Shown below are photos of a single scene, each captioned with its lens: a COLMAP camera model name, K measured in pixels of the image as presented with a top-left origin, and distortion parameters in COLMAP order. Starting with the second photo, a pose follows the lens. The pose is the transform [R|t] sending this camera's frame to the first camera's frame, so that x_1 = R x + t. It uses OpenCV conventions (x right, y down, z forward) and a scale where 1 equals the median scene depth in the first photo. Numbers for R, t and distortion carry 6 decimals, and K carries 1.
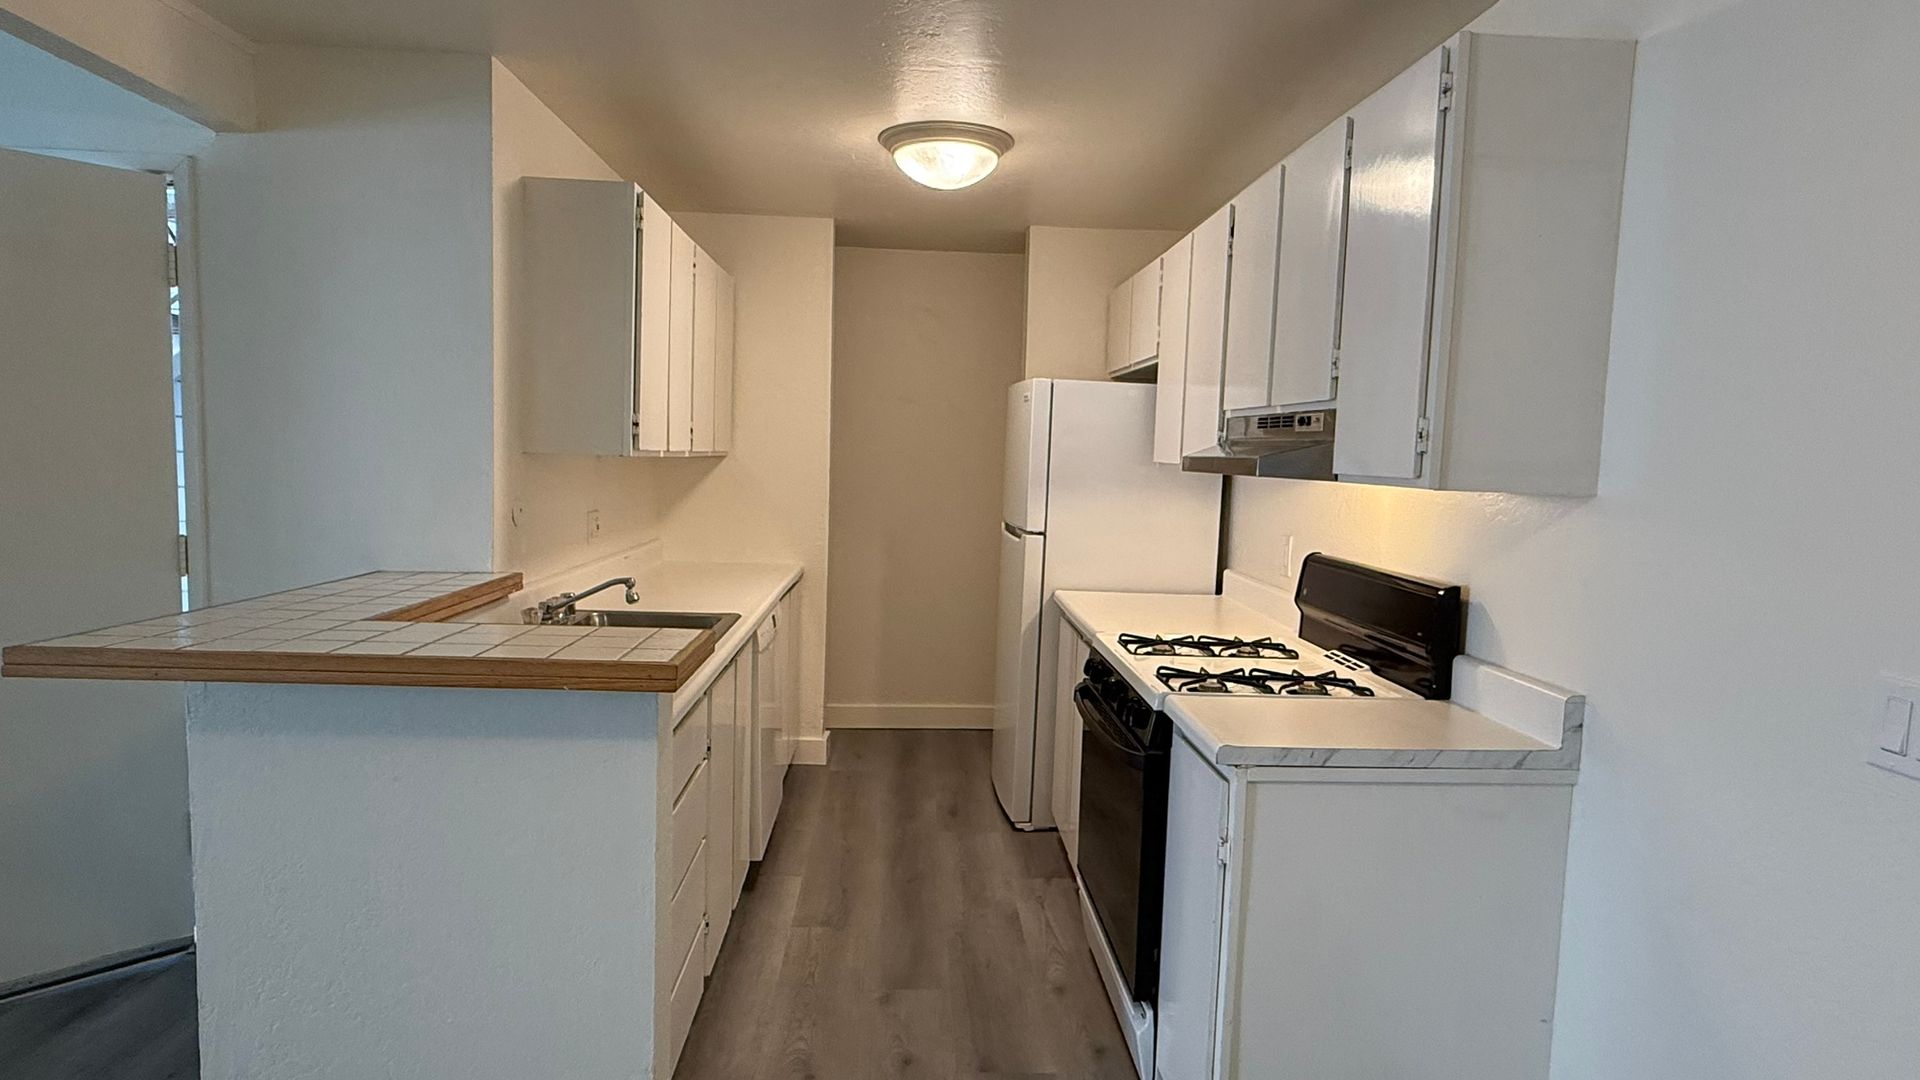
lens RADIAL K [[1067.3, 0, 960.0], [0, 1067.3, 540.0], [0, 0, 1]] dist [-0.002730, -0.002430]
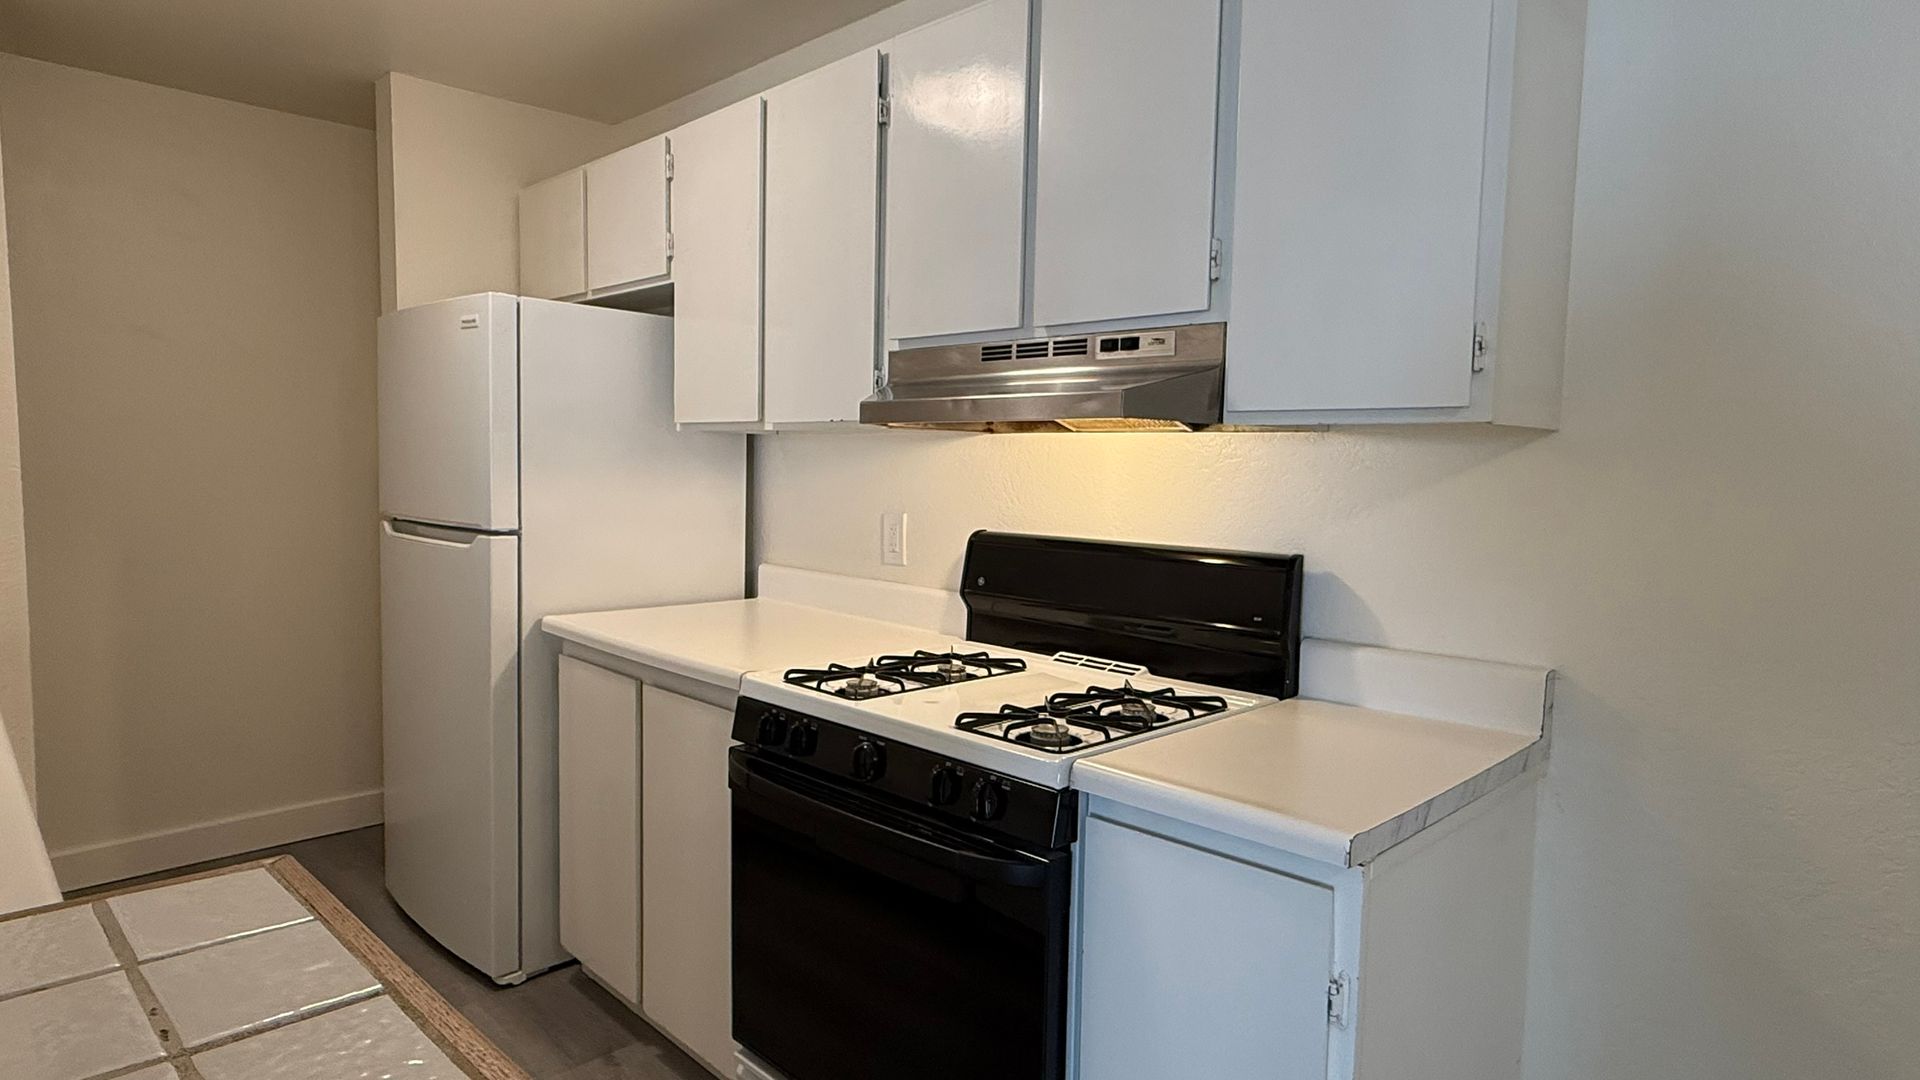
lens RADIAL K [[1067.9, 0, 959.2], [0, 1067.9, 542.5], [0, 0, 1]] dist [-0.005089, 0.000094]
pose [[0.748257, -0.069709, 0.659736, -0.194094], [0.062206, 0.997455, 0.034841, -0.007336], [-0.660486, 0.014969, 0.750689, 0.418431]]
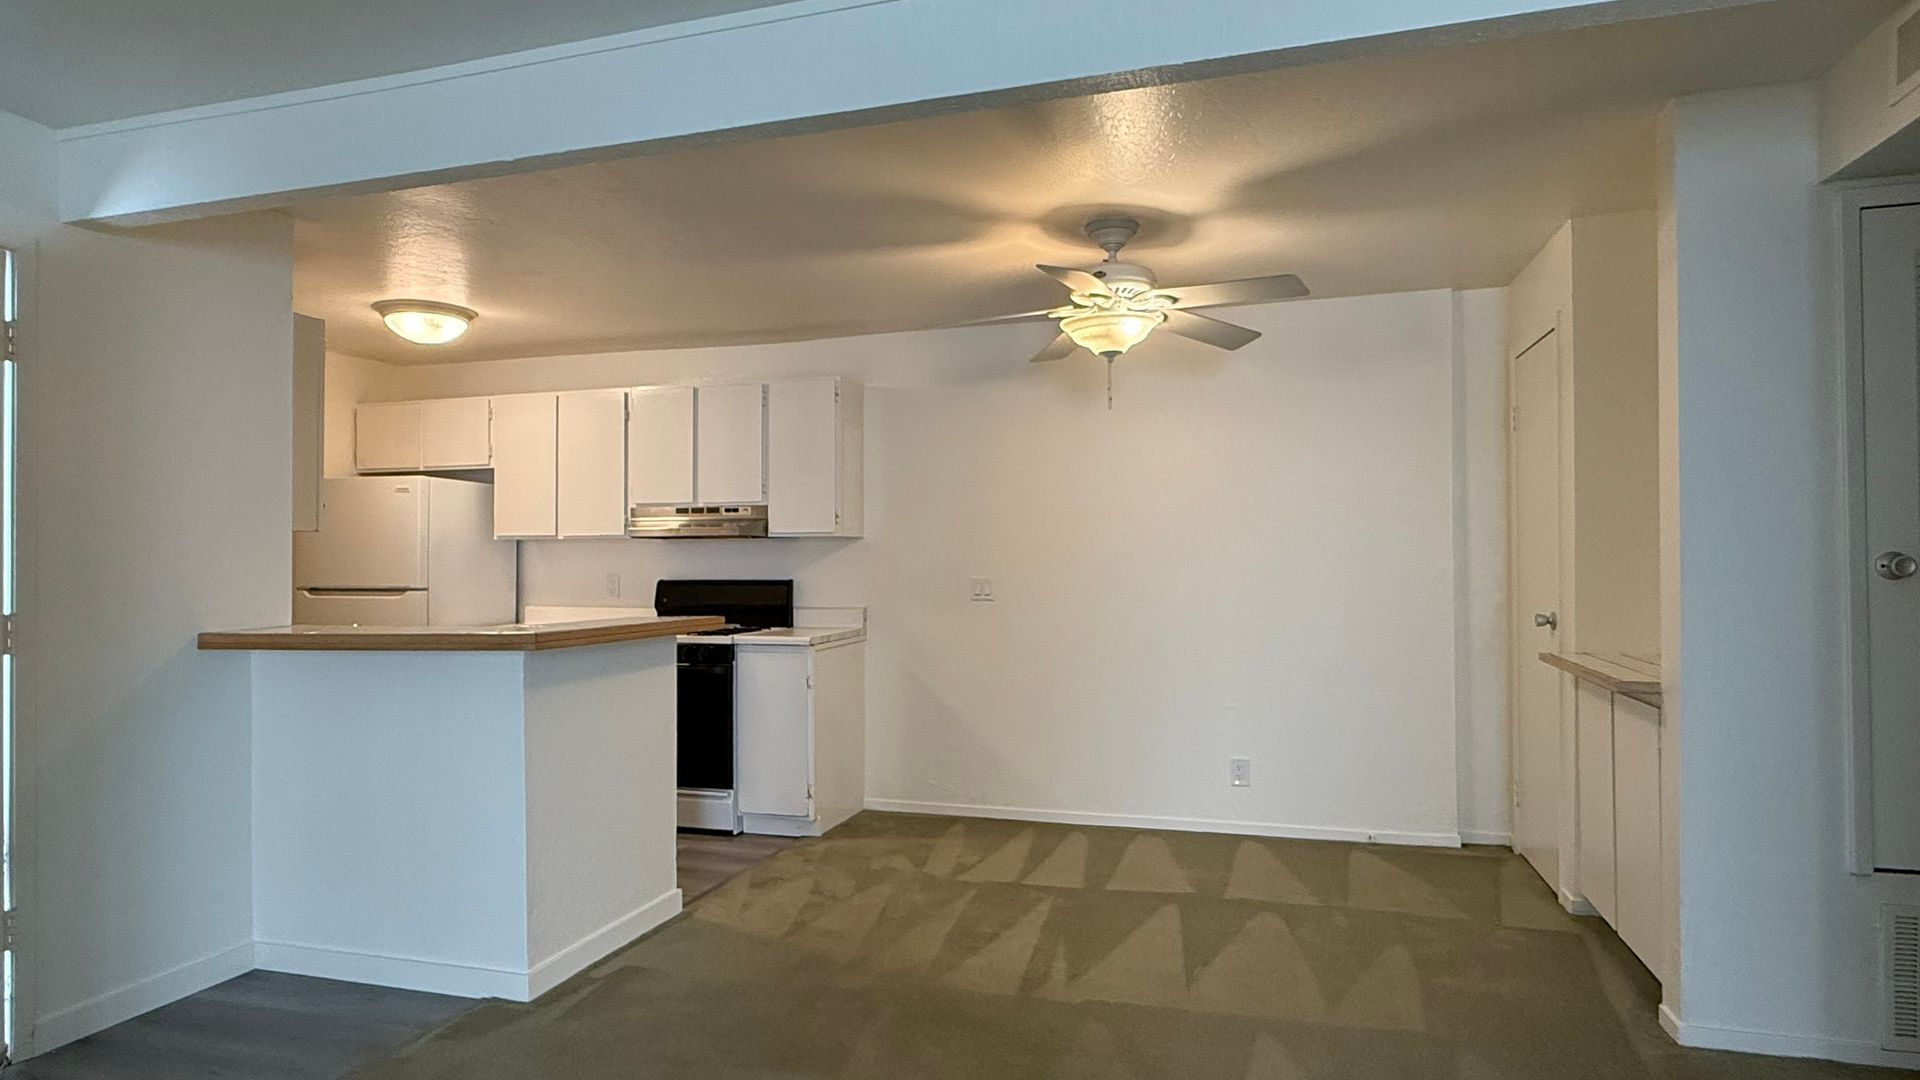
lens RADIAL K [[1067.3, 0, 960.0], [0, 1067.3, 540.0], [0, 0, 1]] dist [-0.002730, -0.002430]
pose [[0.340903, -0.017154, 0.939942, -1.240551], [0.093865, 0.995458, -0.015876, 0.021956], [-0.935401, 0.093640, 0.340965, -0.138769]]
